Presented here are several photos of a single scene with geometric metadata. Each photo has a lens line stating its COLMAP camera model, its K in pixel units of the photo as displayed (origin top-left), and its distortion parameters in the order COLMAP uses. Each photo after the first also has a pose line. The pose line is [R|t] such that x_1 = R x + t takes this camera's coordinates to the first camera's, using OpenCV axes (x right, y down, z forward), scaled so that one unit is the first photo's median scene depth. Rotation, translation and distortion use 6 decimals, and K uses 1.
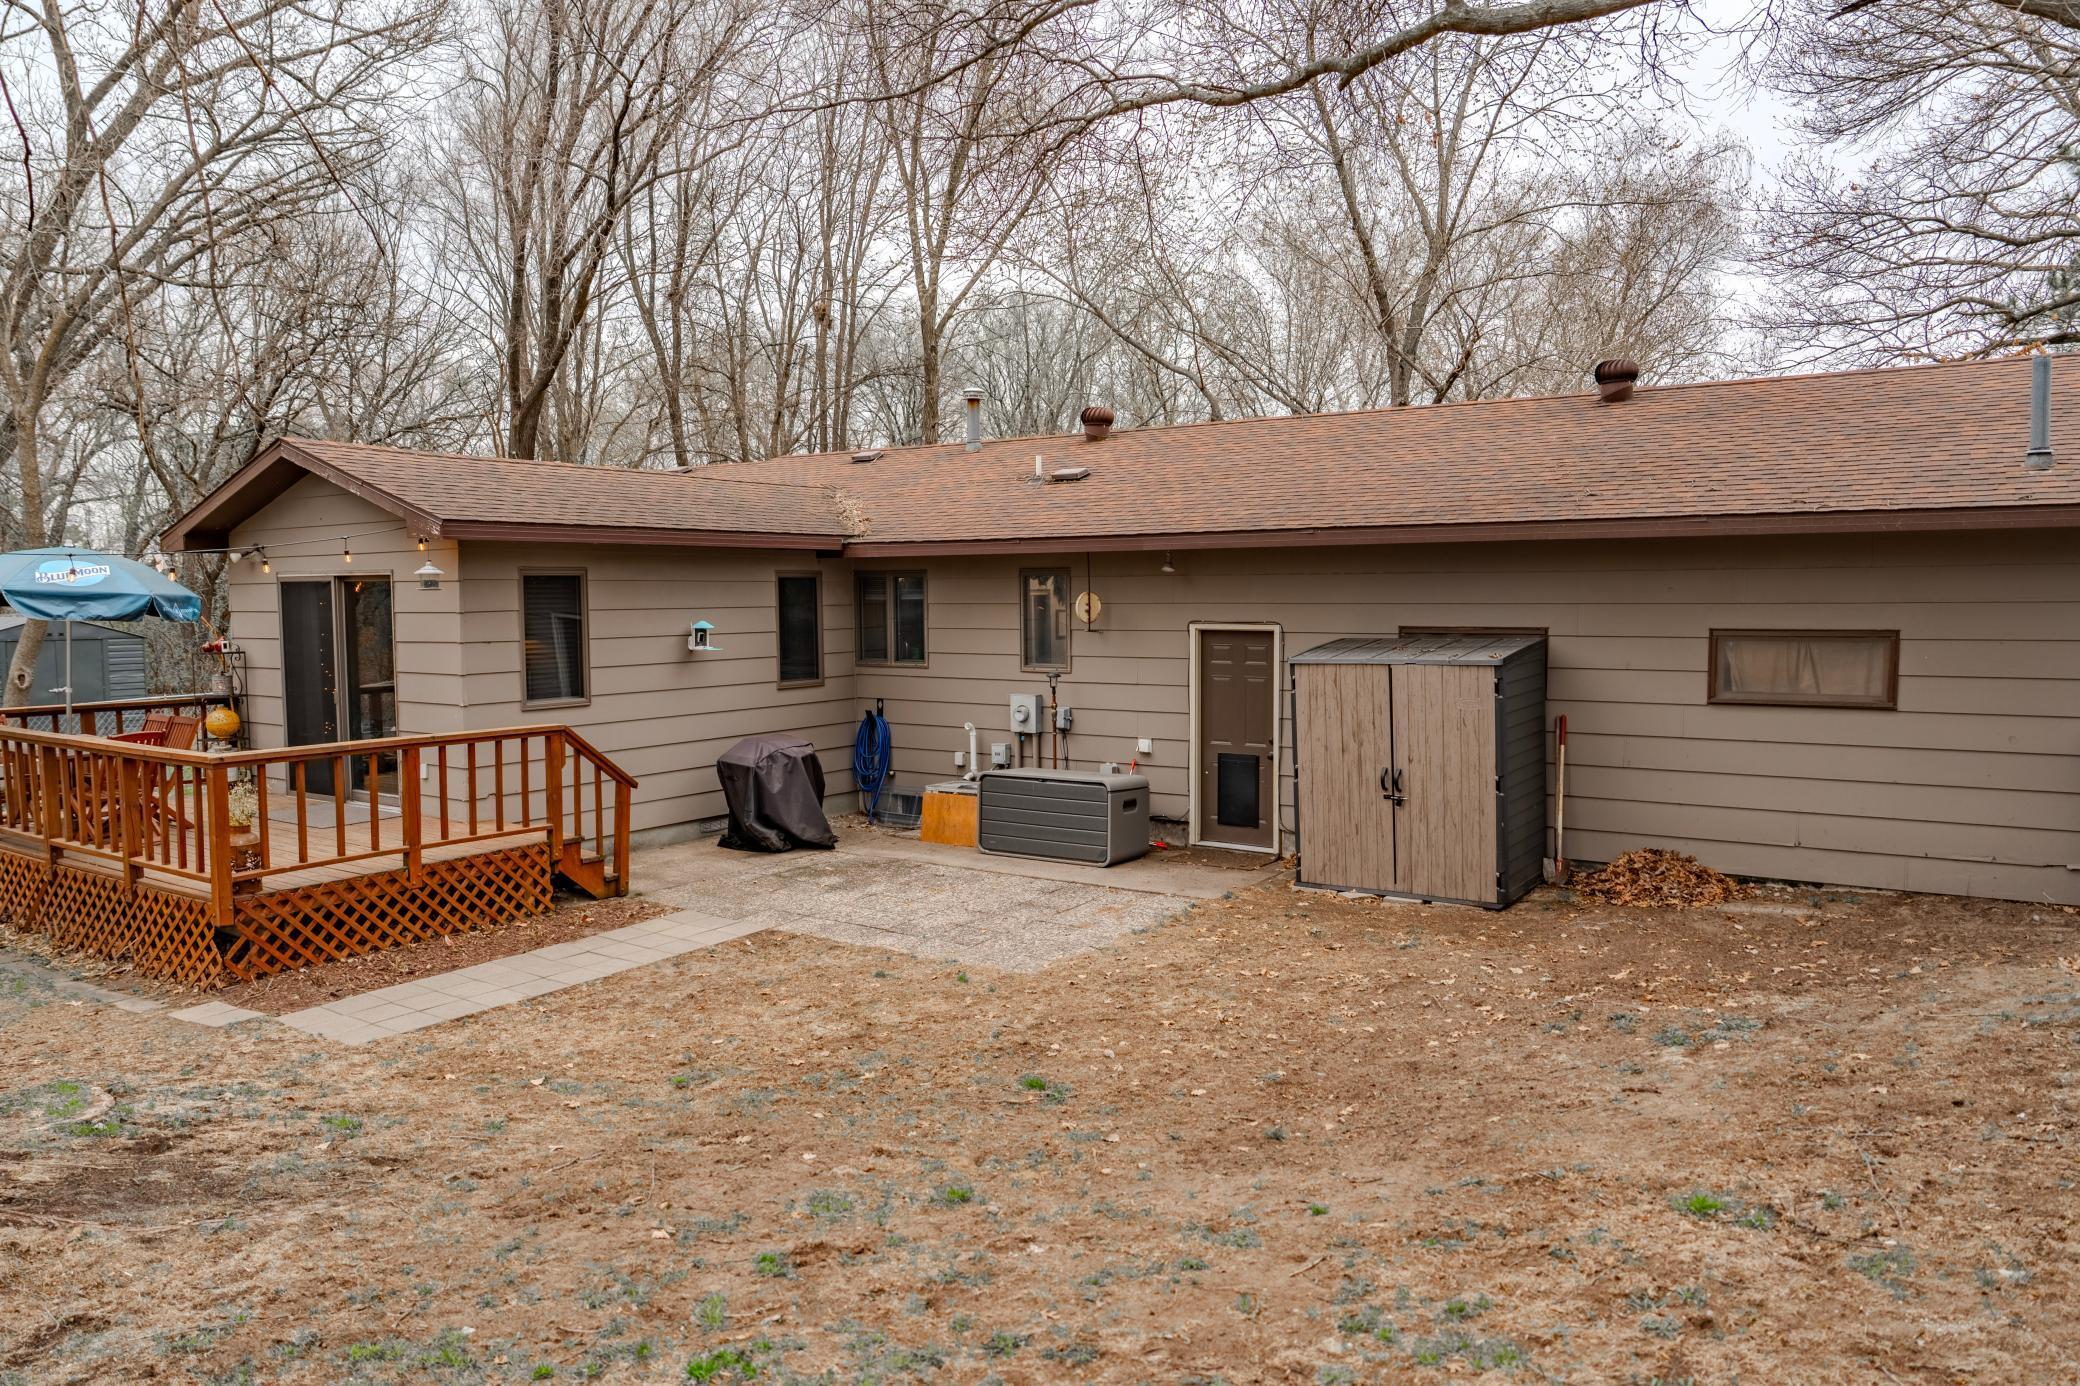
lens RADIAL K [[1461.5, 0, 1046.3], [0, 1461.5, 698.8], [0, 0, 1]] dist [0.000237, -0.001408]
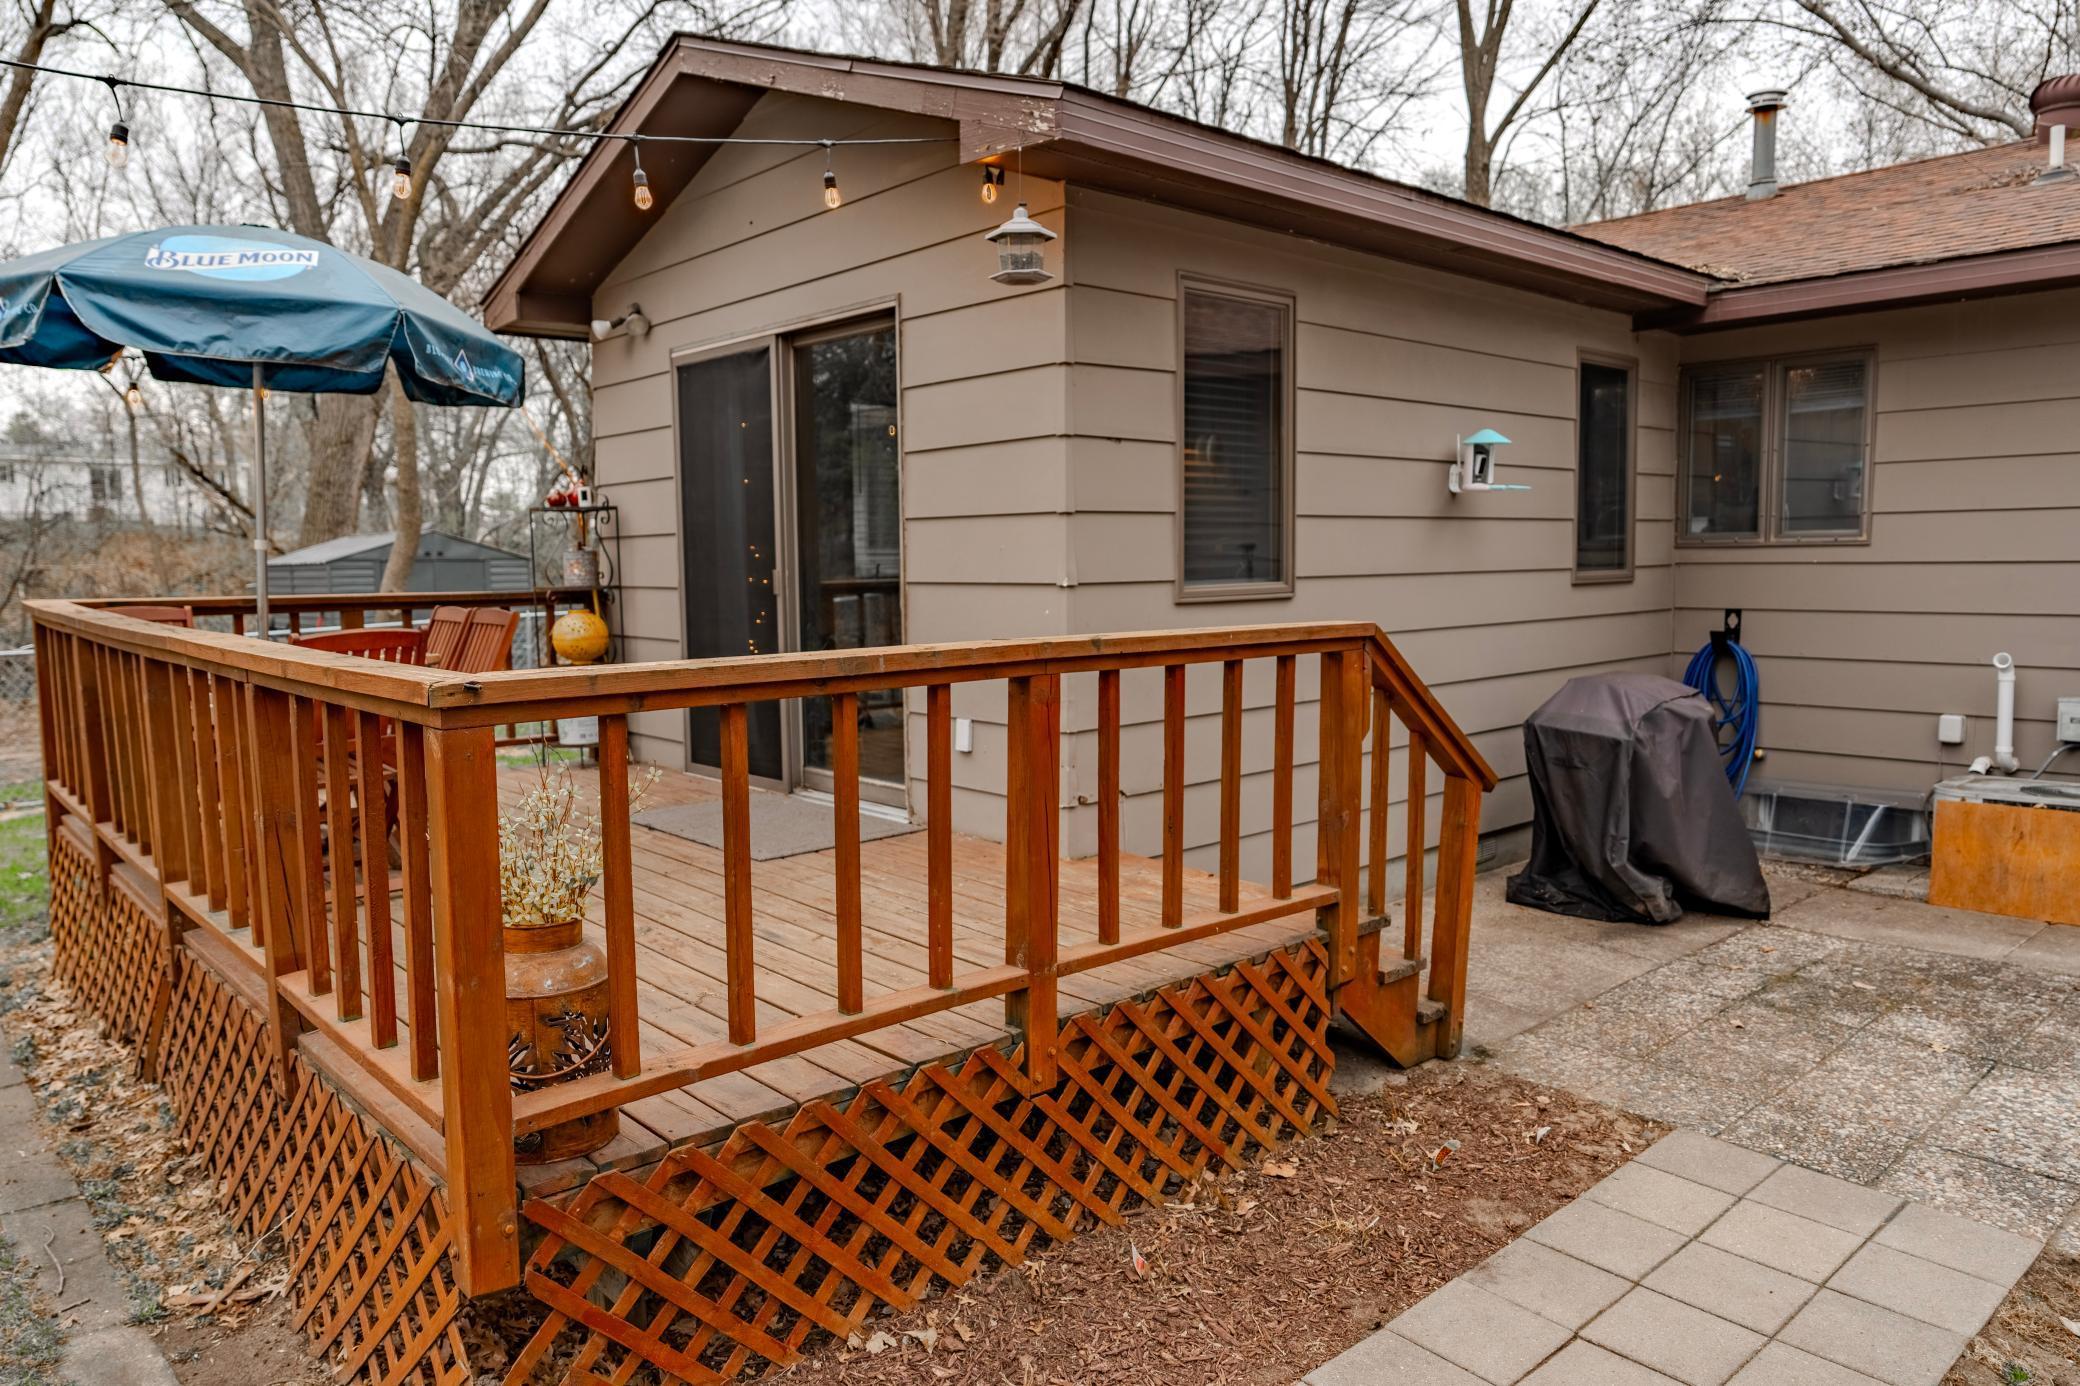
lens RADIAL K [[1461.5, 0, 1037.3], [0, 1461.5, 695.3], [0, 0, 1]] dist [0.000237, -0.001408]
pose [[0.971215, 0.017118, -0.237590, -0.307328], [-0.011155, 0.999589, 0.026422, 0.026131], [0.237944, -0.023011, 0.971006, 0.586842]]
